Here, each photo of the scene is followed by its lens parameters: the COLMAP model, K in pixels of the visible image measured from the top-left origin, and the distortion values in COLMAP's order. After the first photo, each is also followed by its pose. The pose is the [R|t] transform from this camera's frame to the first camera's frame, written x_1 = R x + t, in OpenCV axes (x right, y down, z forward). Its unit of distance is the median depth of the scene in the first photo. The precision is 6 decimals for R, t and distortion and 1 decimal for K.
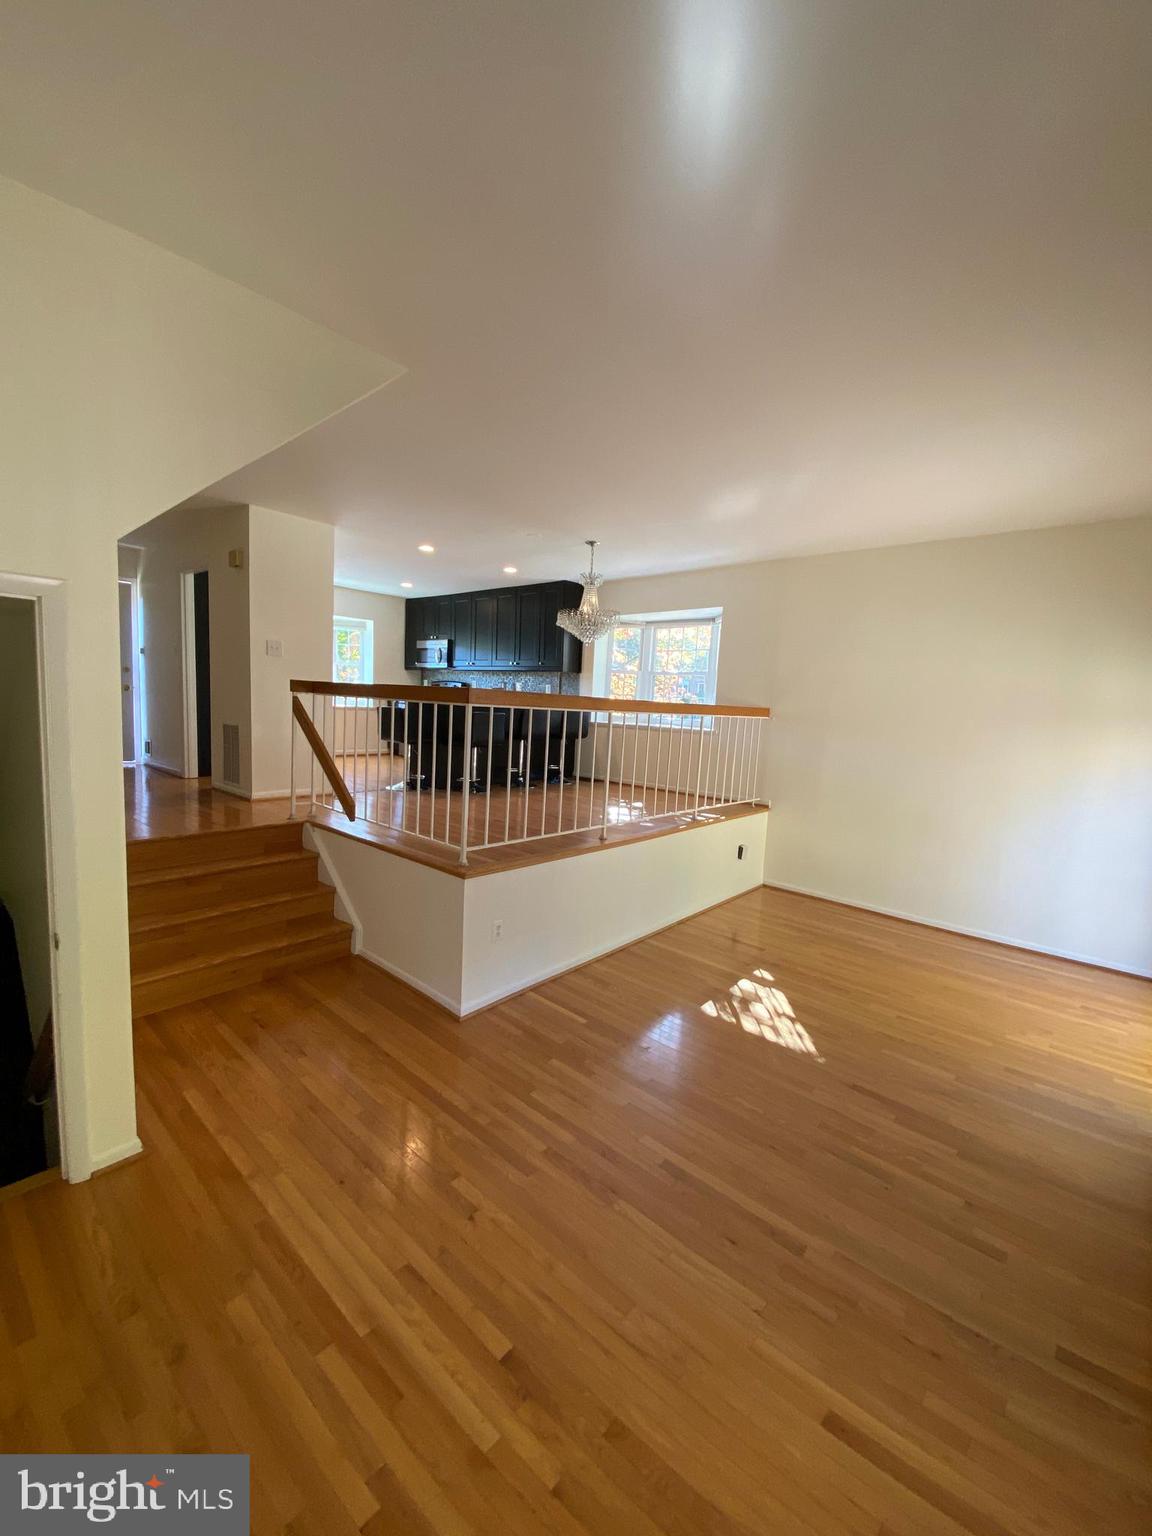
lens RADIAL K [[613.7, 0, 572.0], [0, 613.7, 770.1], [0, 0, 1]] dist [-0.019608, -0.003876]
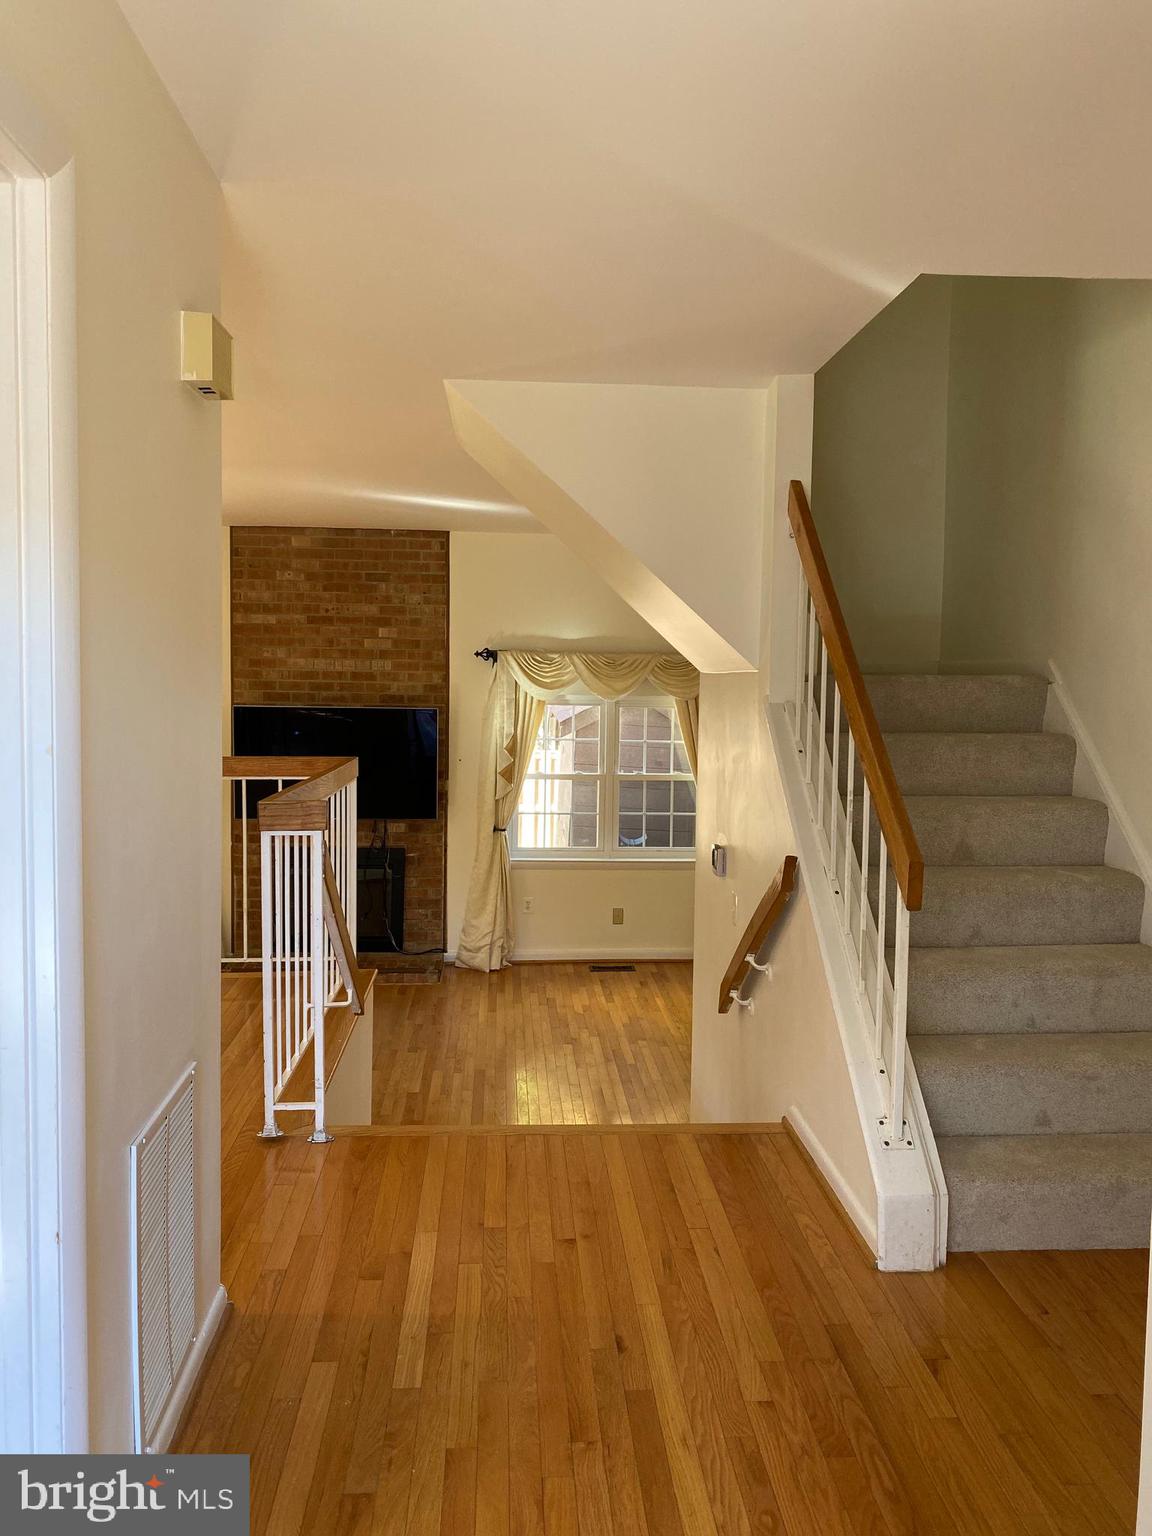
lens RADIAL K [[1164.8, 0, 575.1], [0, 1164.8, 765.2], [0, 0, 1]] dist [0.010110, -0.003104]
pose [[-0.708260, -0.111120, 0.697152, -2.912515], [0.032571, 0.981339, 0.189506, -0.815614], [-0.705200, 0.156926, -0.691424, 3.677307]]
